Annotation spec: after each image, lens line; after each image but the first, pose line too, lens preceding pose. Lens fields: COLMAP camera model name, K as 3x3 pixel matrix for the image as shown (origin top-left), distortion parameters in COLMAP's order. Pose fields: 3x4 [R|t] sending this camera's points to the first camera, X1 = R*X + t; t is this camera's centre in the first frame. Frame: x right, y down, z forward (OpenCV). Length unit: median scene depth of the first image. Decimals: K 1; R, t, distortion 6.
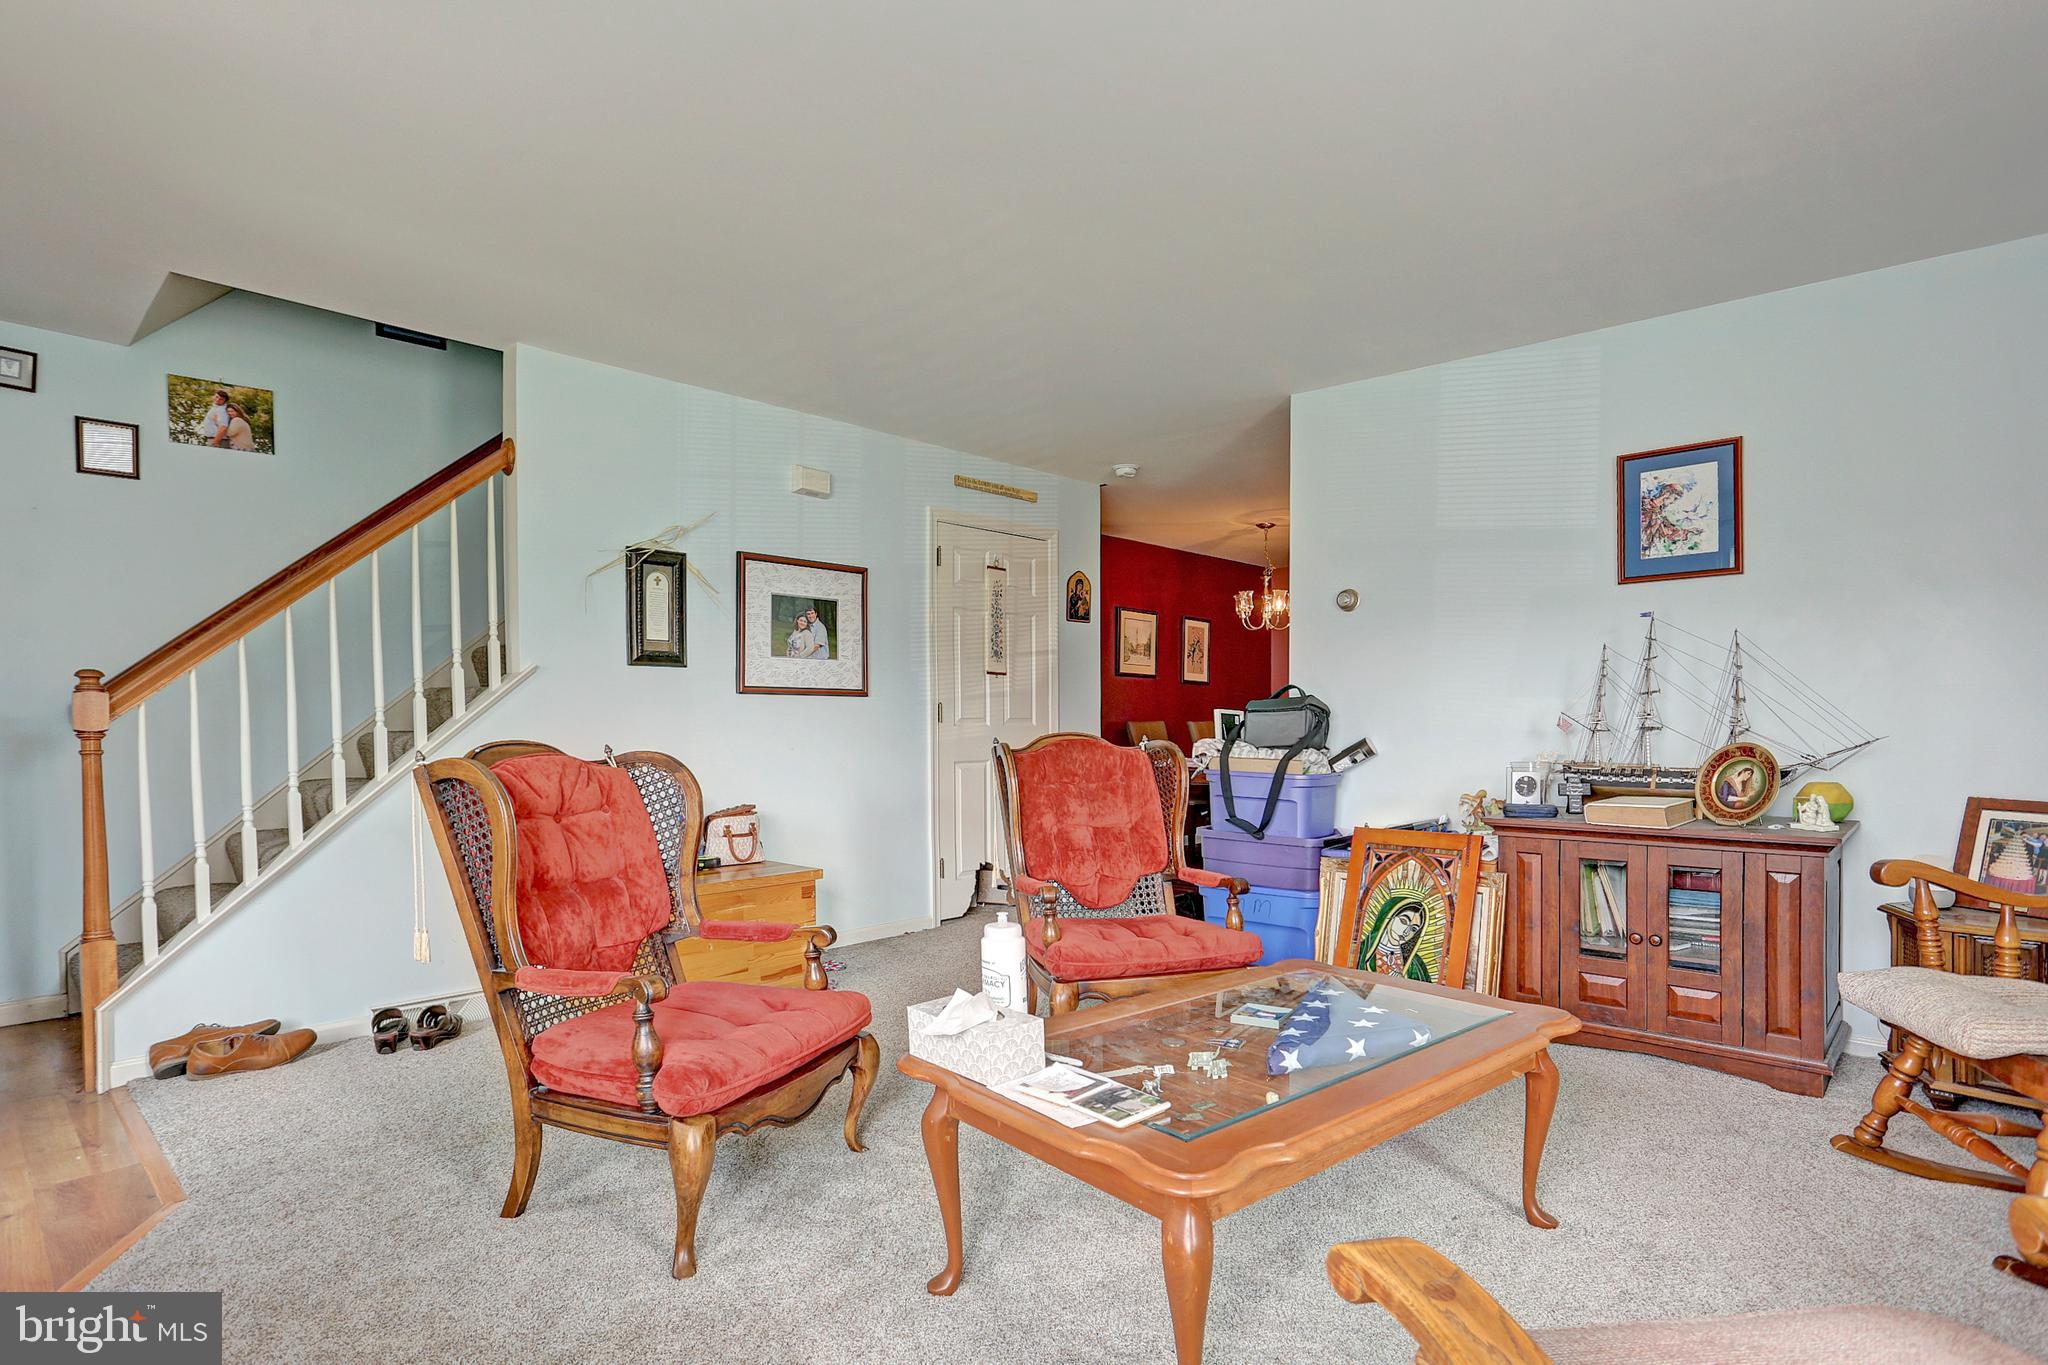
lens RADIAL K [[1050.3, 0, 1024.0], [0, 1050.3, 682.5], [0, 0, 1]] dist [-0.088513, 0.042641]
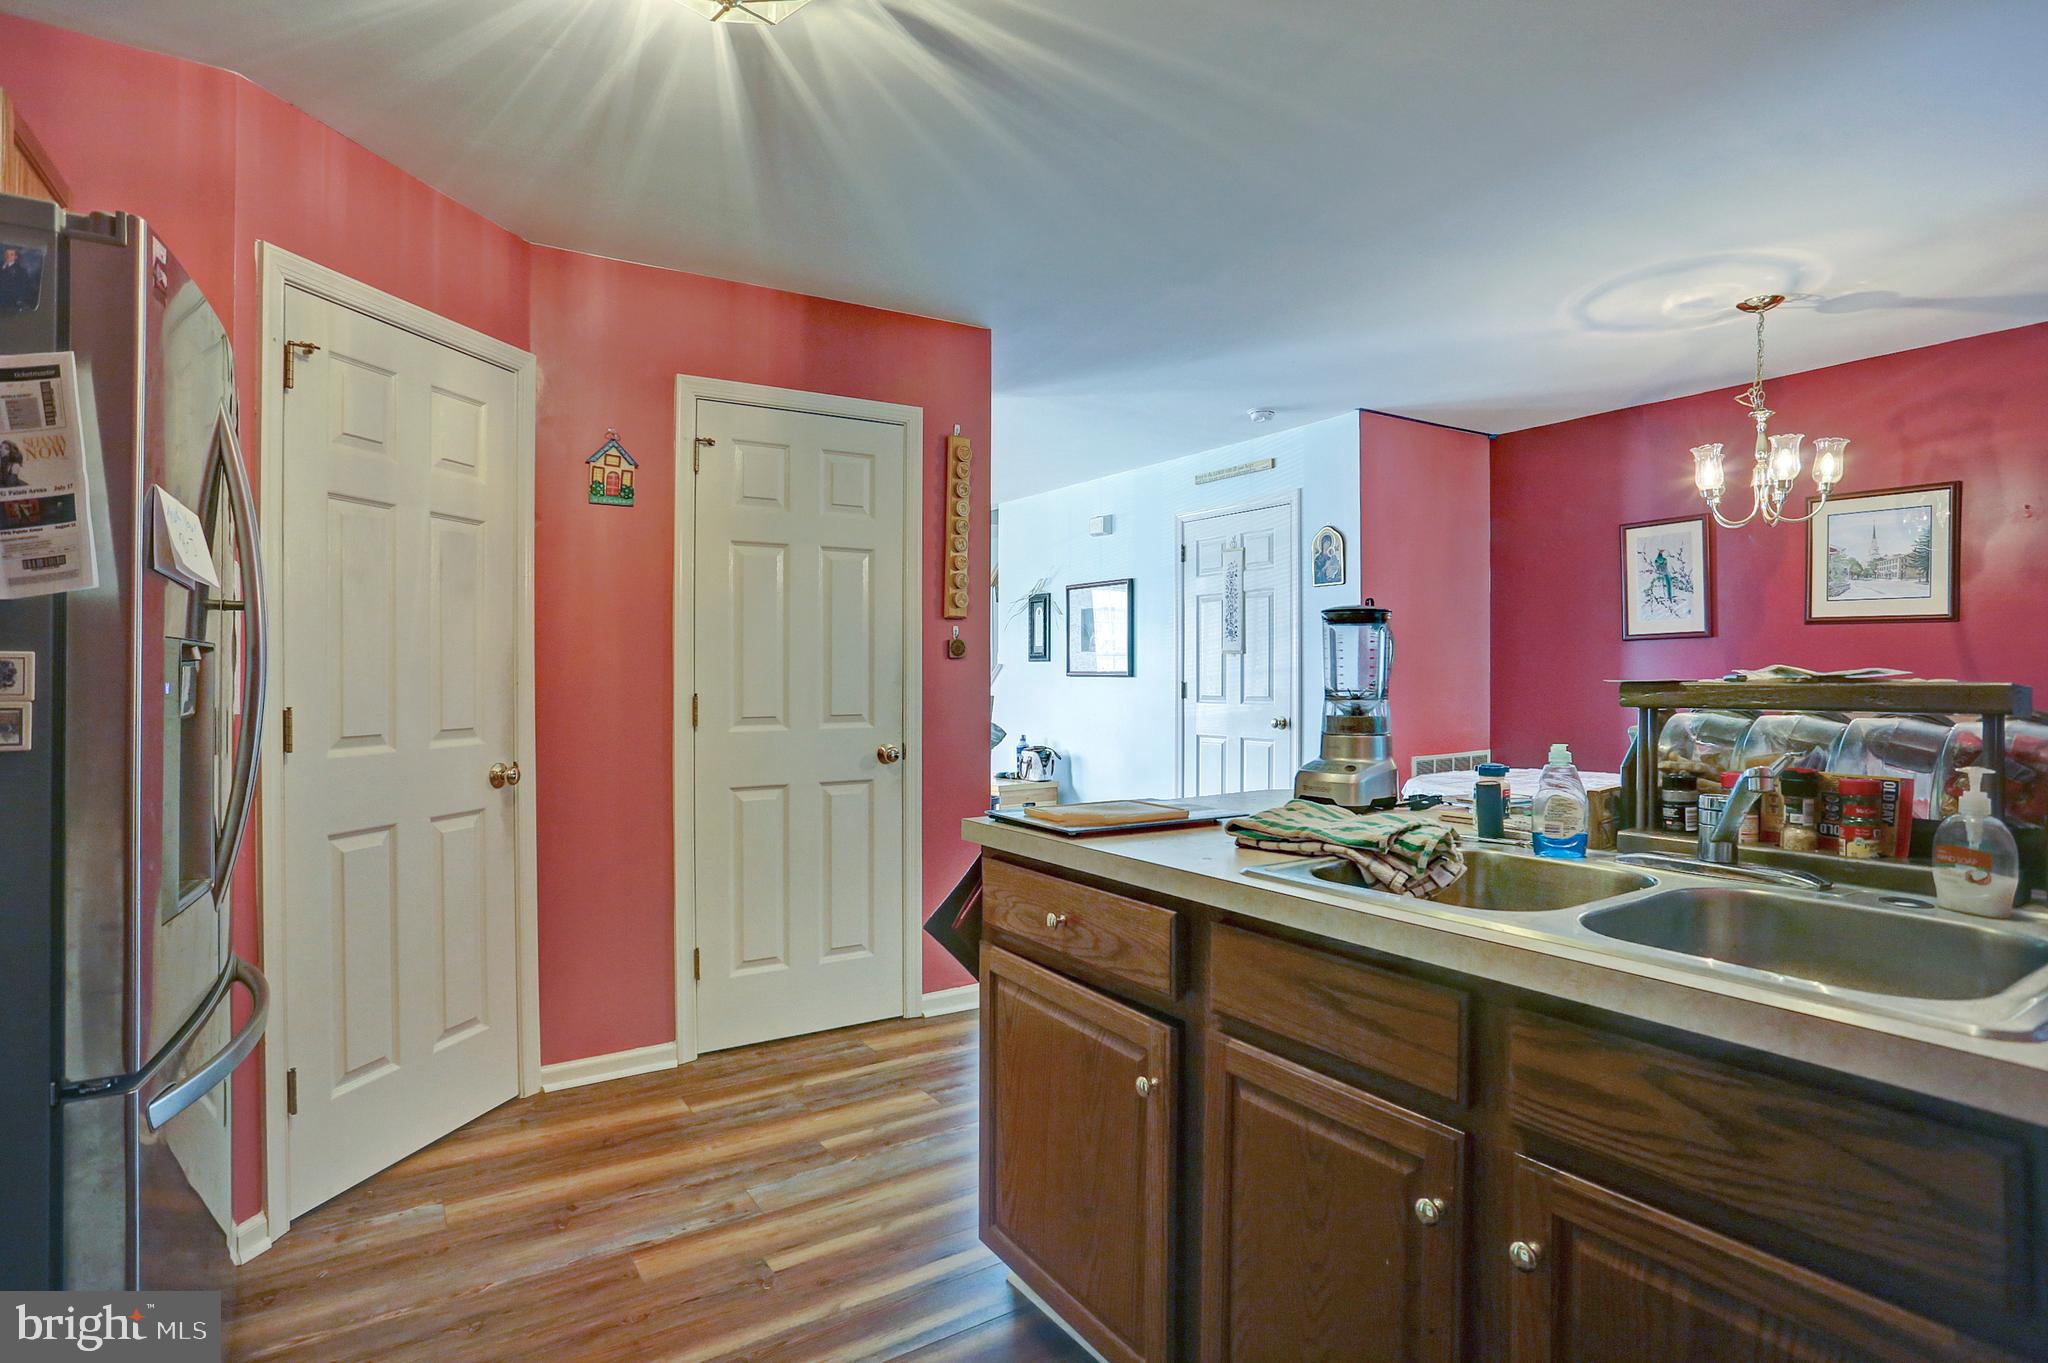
lens RADIAL K [[1050.3, 0, 1024.0], [0, 1050.3, 681.5], [0, 0, 1]] dist [-0.088513, 0.042641]
pose [[-0.240259, 0.008271, -0.970674, 1.025983], [0.035884, 0.999356, -0.000367, 0.013795], [0.970045, -0.034920, -0.240401, 1.048875]]
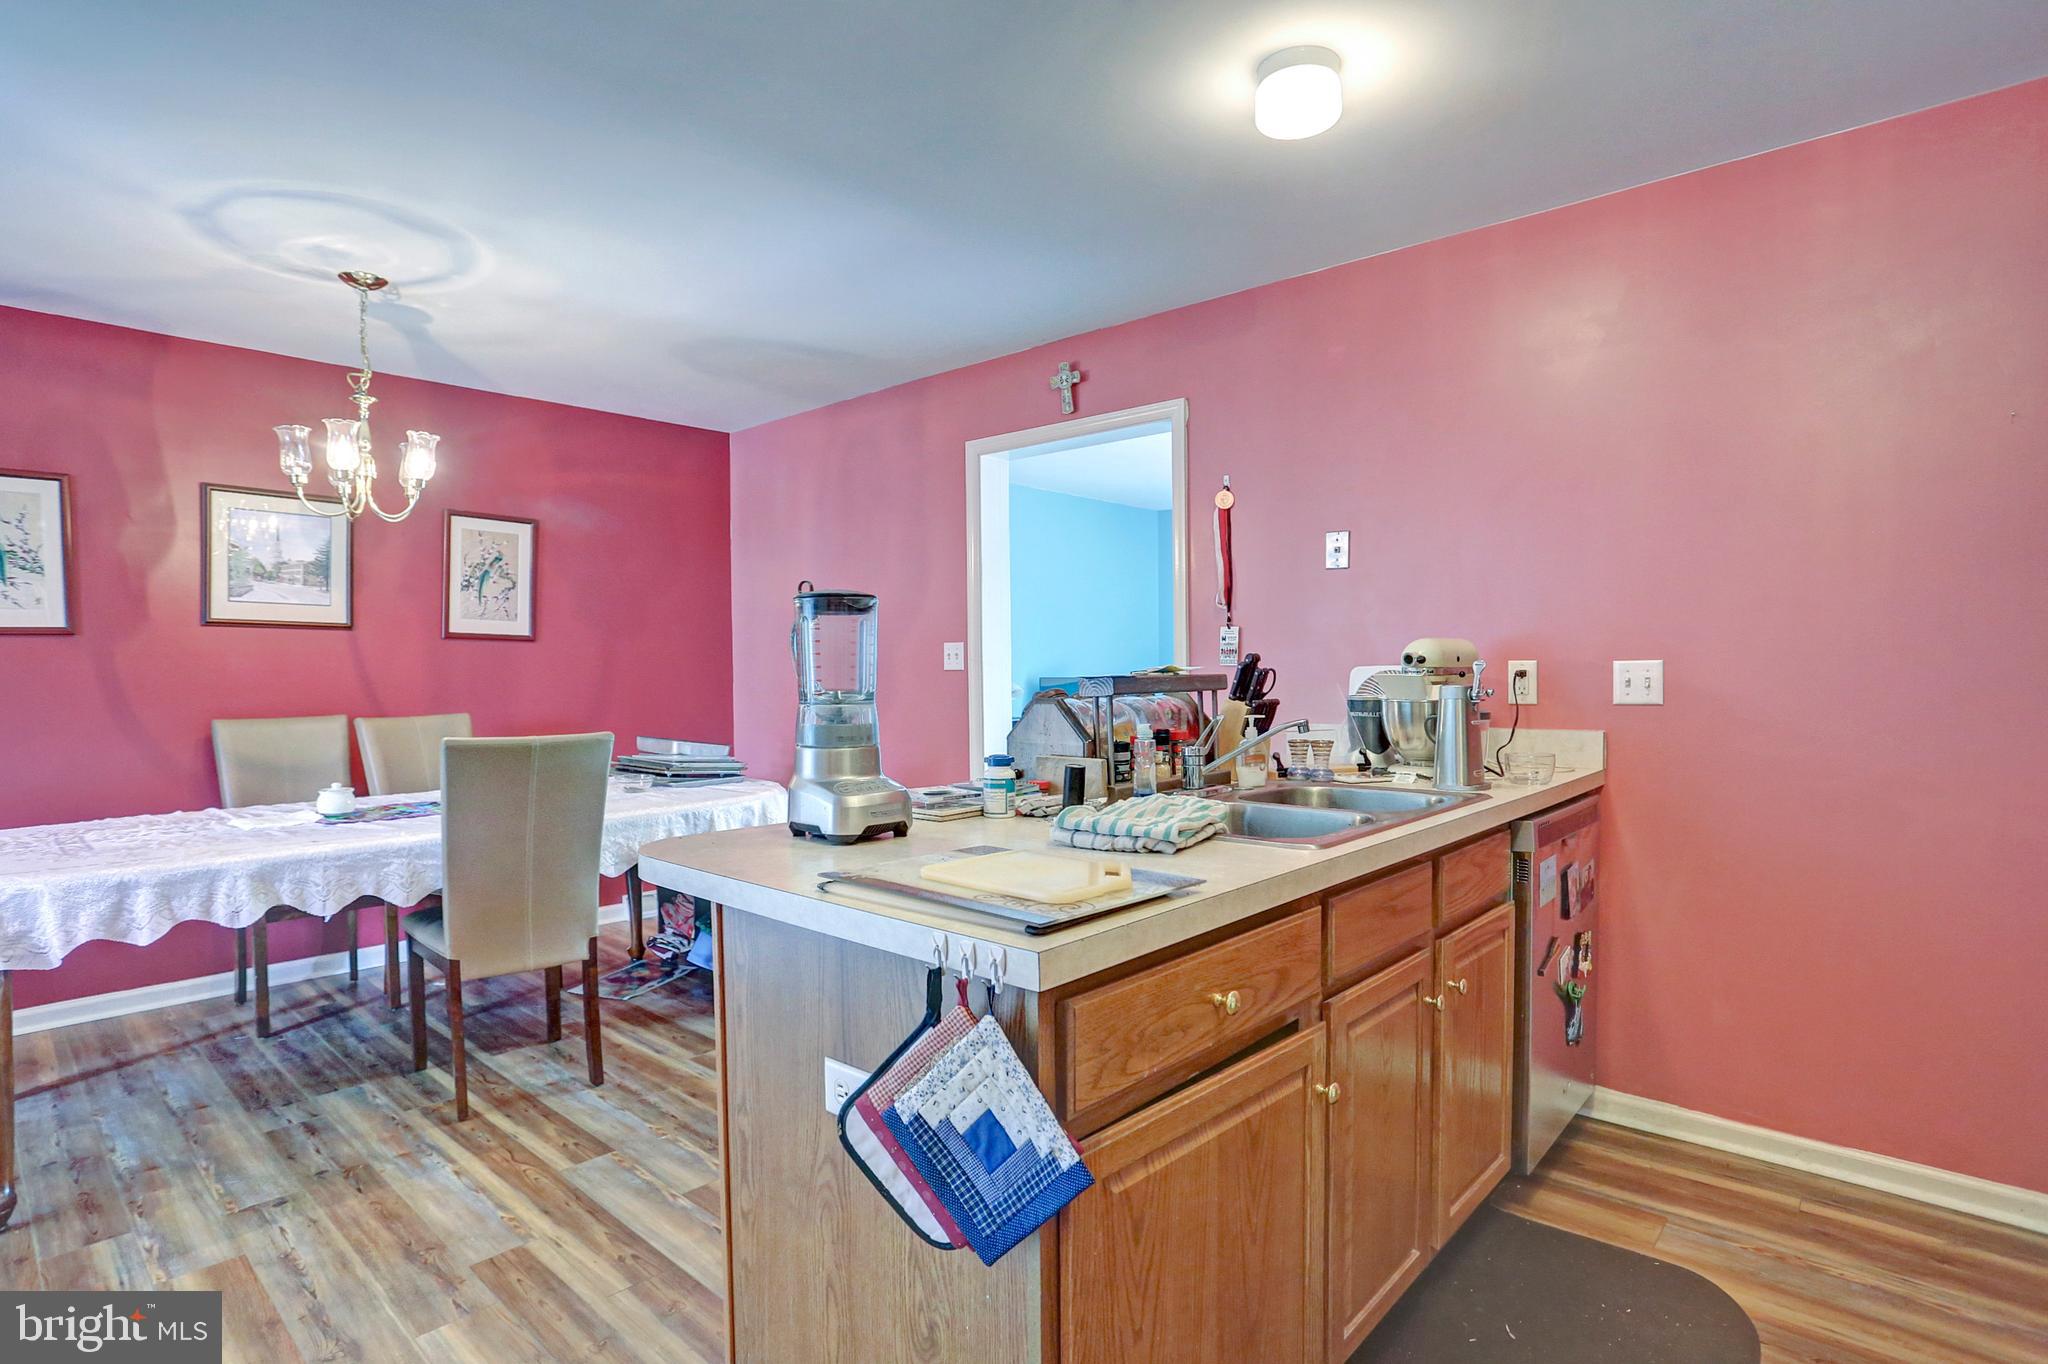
lens RADIAL K [[1003.8, 0, 1024.0], [0, 1003.8, 682.0], [0, 0, 1]] dist [-0.050610, 0.000039]
pose [[0.999864, -0.006652, 0.015068, 0.678721], [0.005989, 0.999030, 0.043629, 0.004461], [-0.015344, -0.043533, 0.998934, 0.776233]]
